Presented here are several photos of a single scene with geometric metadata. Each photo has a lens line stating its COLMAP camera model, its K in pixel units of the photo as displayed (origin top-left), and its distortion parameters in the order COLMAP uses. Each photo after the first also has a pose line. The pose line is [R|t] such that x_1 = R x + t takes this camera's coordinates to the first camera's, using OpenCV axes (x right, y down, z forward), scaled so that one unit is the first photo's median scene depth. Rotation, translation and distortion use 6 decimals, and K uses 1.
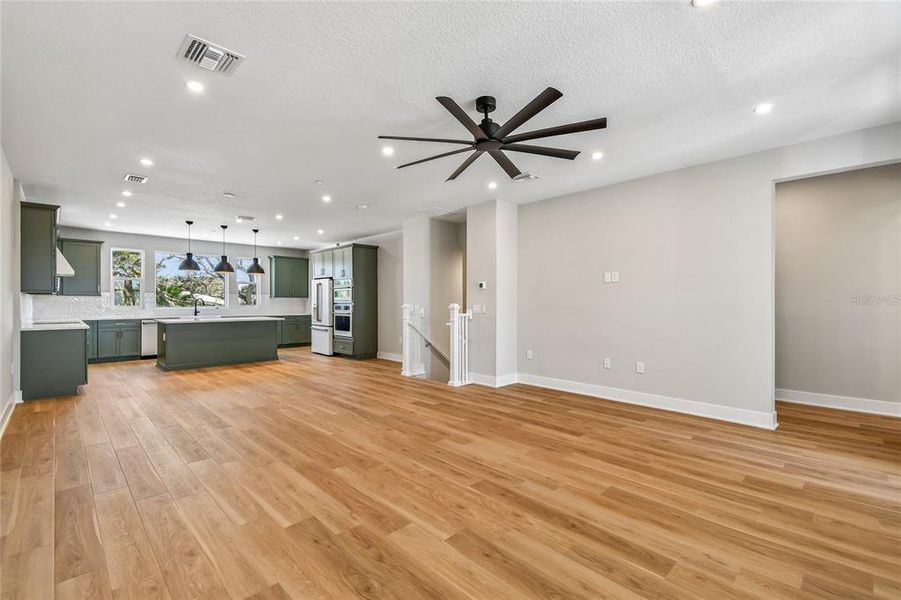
lens RADIAL K [[395.5, 0, 470.5], [0, 395.5, 298.4], [0, 0, 1]] dist [-0.005017, -0.002998]
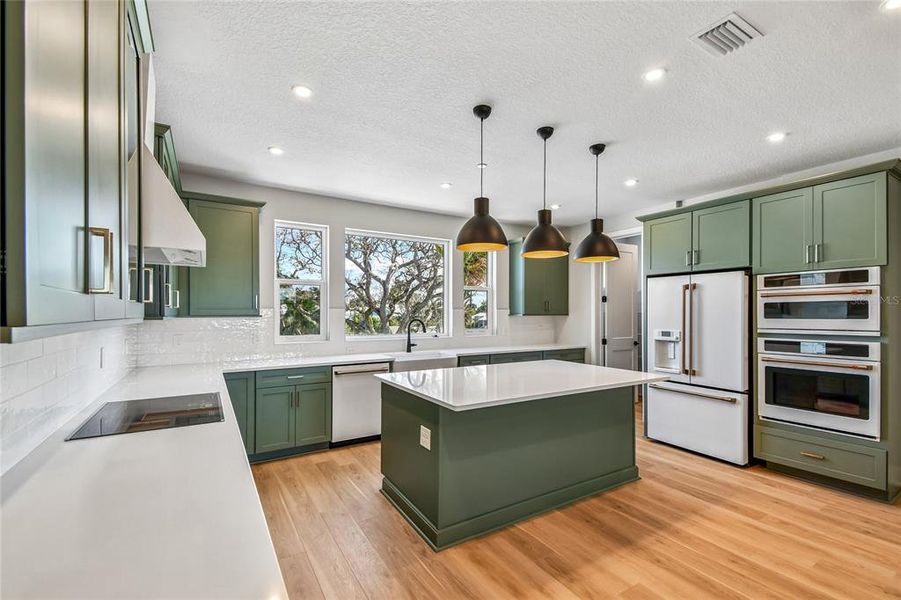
lens RADIAL K [[395.5, 0, 451.1], [0, 395.5, 308.0], [0, 0, 1]] dist [-0.005017, -0.002998]
pose [[0.966096, -0.003098, -0.258164, -0.571153], [0.002172, 0.999990, -0.003873, -0.013822], [0.258174, 0.003181, 0.966093, 0.574651]]
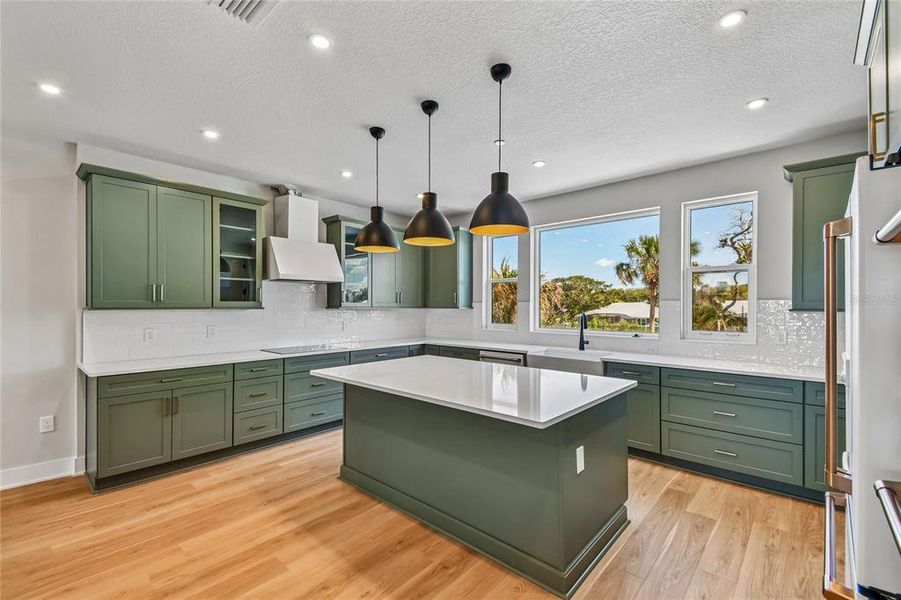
lens RADIAL K [[395.5, 0, 455.9], [0, 395.5, 304.0], [0, 0, 1]] dist [-0.005017, -0.002998]
pose [[0.050264, 0.005078, -0.998723, -0.270221], [0.003701, 0.999979, 0.005271, -0.014934], [0.998729, -0.003961, 0.050244, 0.930198]]
